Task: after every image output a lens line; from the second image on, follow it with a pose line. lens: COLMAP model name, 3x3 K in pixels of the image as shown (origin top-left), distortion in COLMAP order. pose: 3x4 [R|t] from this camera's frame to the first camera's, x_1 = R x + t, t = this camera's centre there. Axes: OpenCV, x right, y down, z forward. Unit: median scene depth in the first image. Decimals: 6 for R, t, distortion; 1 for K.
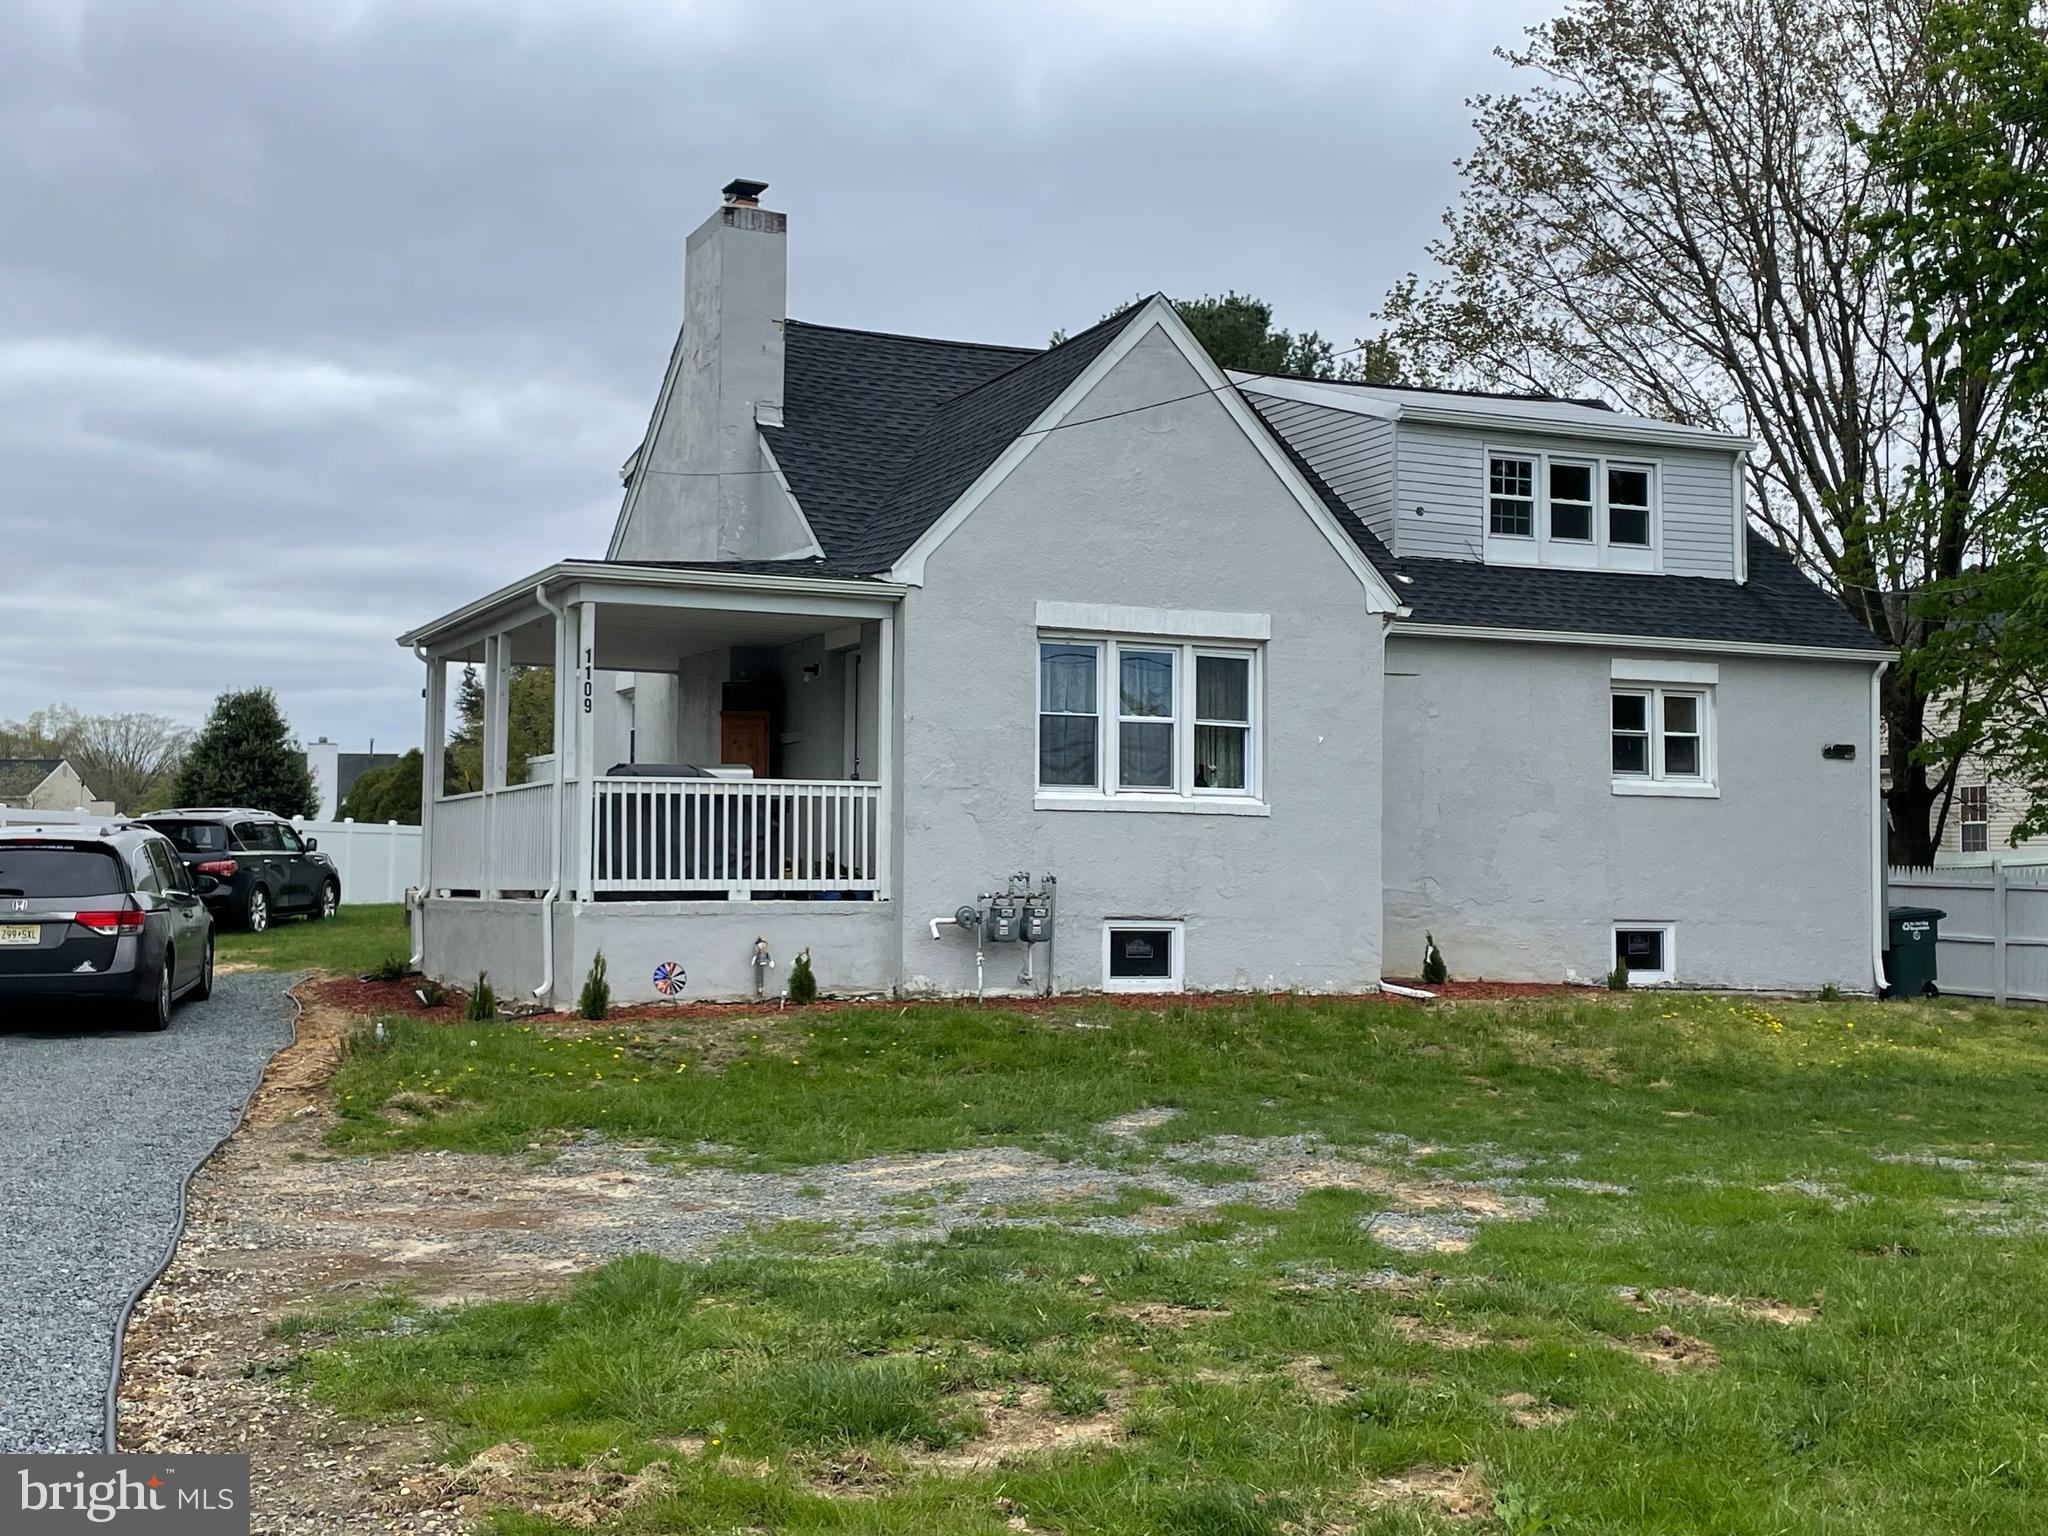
lens RADIAL K [[2483.7, 0, 1021.3], [0, 2483.7, 782.1], [0, 0, 1]] dist [0.110966, 0.000000]
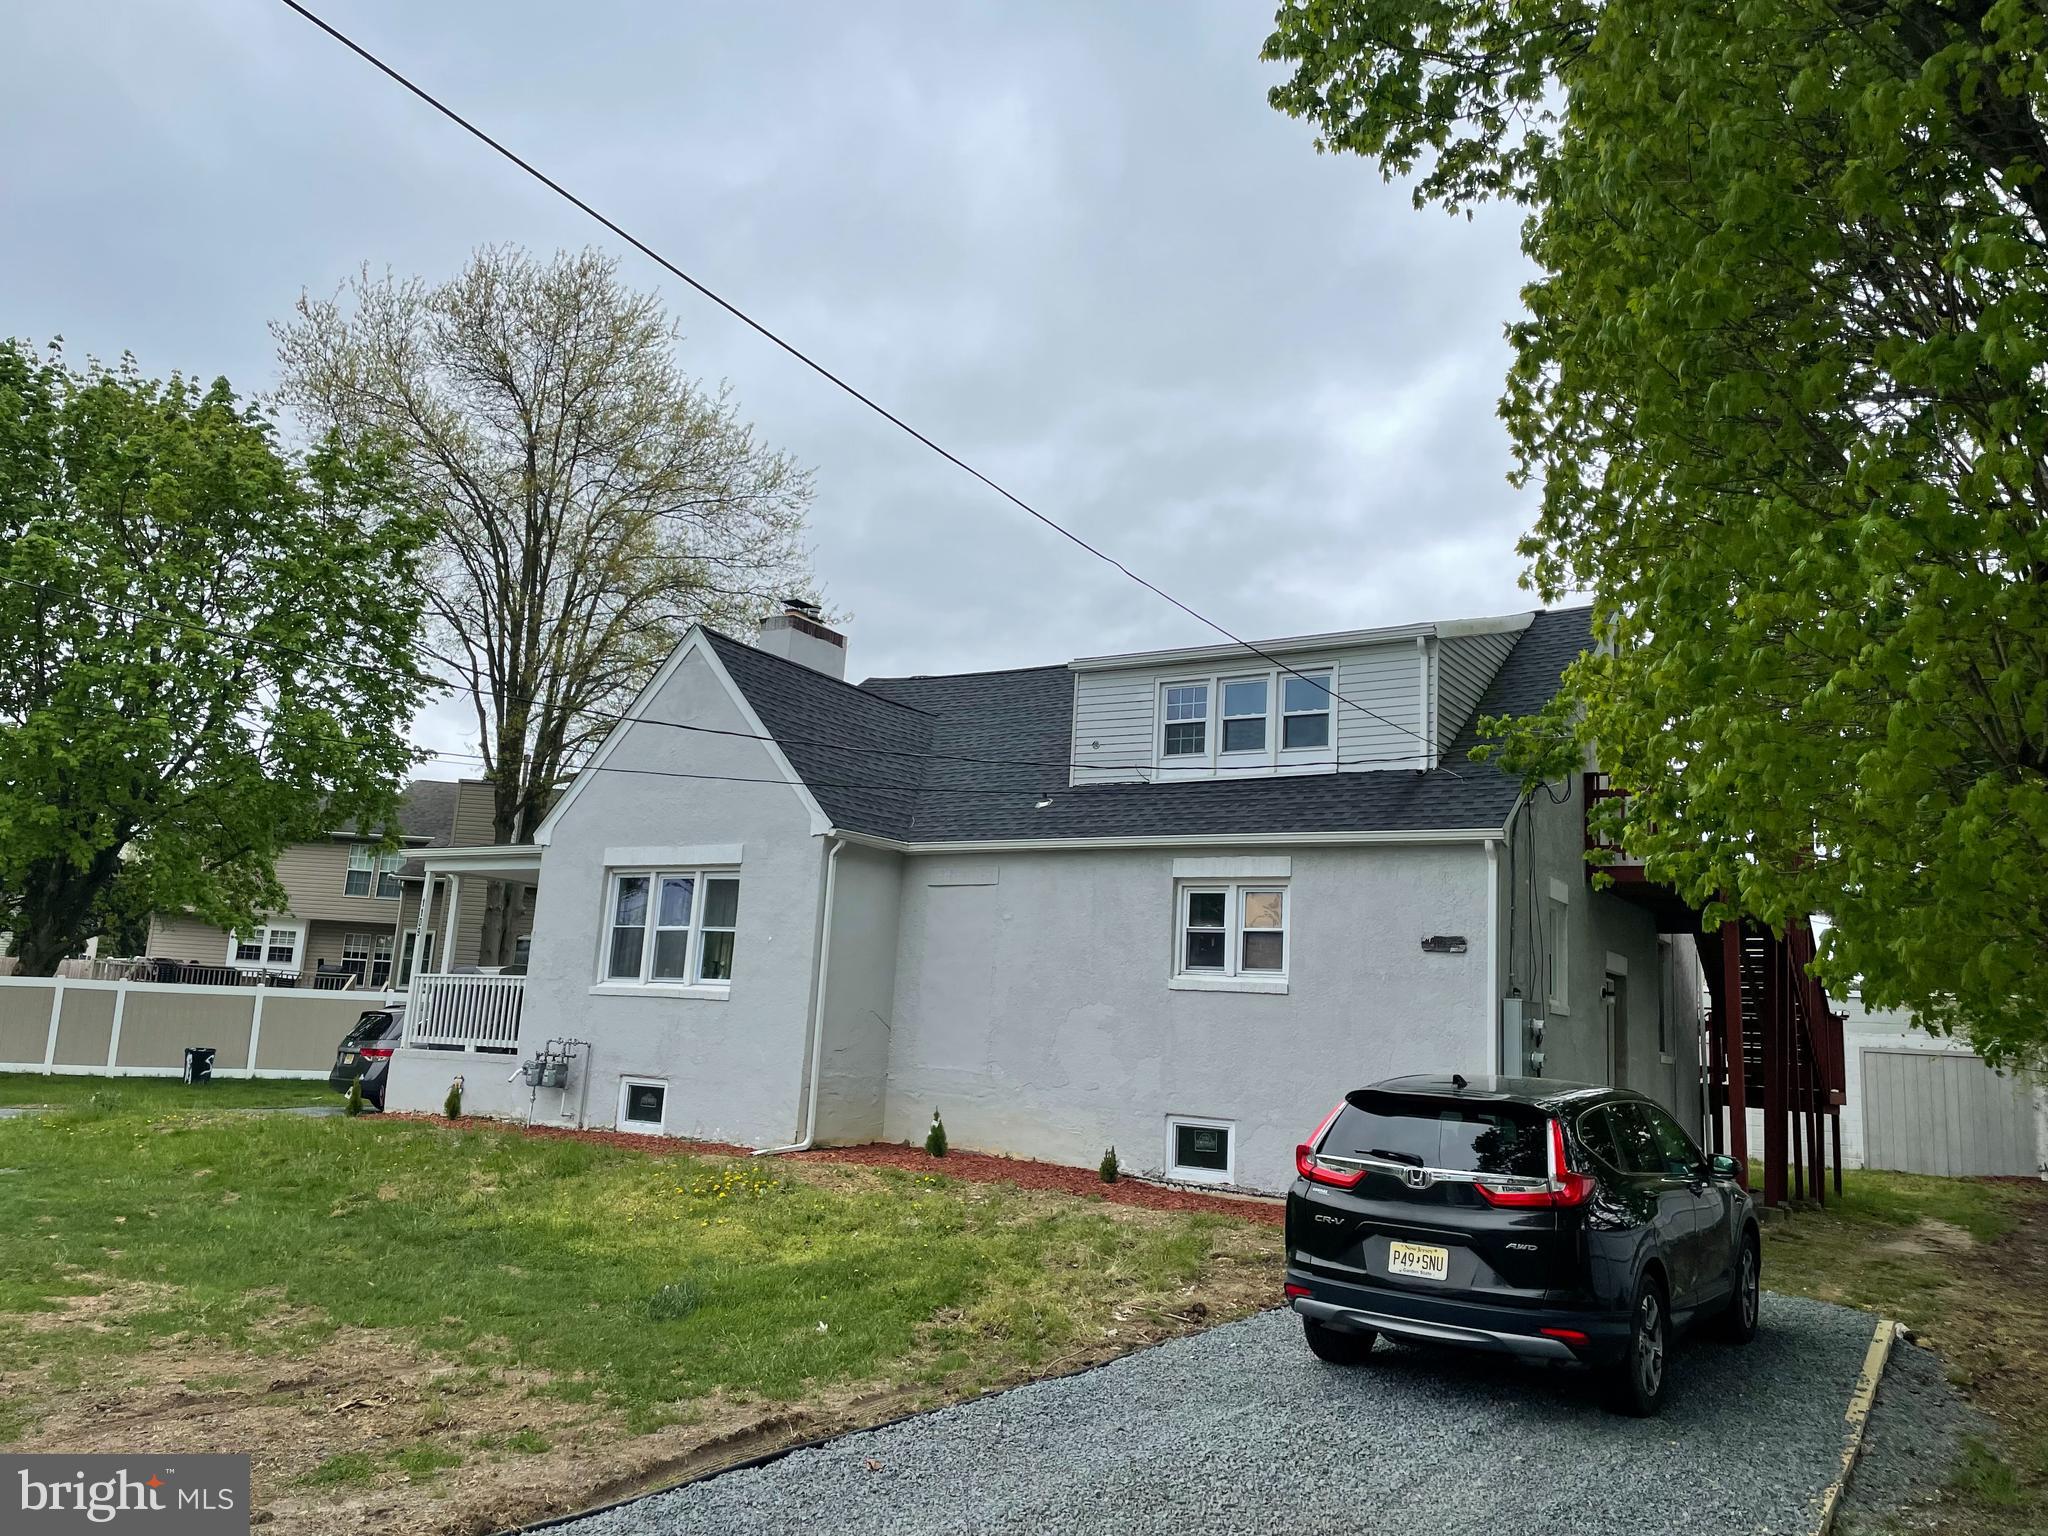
lens RADIAL K [[1529.4, 0, 1035.2], [0, 1529.4, 750.6], [0, 0, 1]] dist [0.072217, -0.001639]
pose [[0.546139, -0.134291, -0.826860, 0.864230], [-0.015225, 0.985312, -0.170082, 0.019158], [0.837556, 0.105478, 0.536073, 0.696173]]
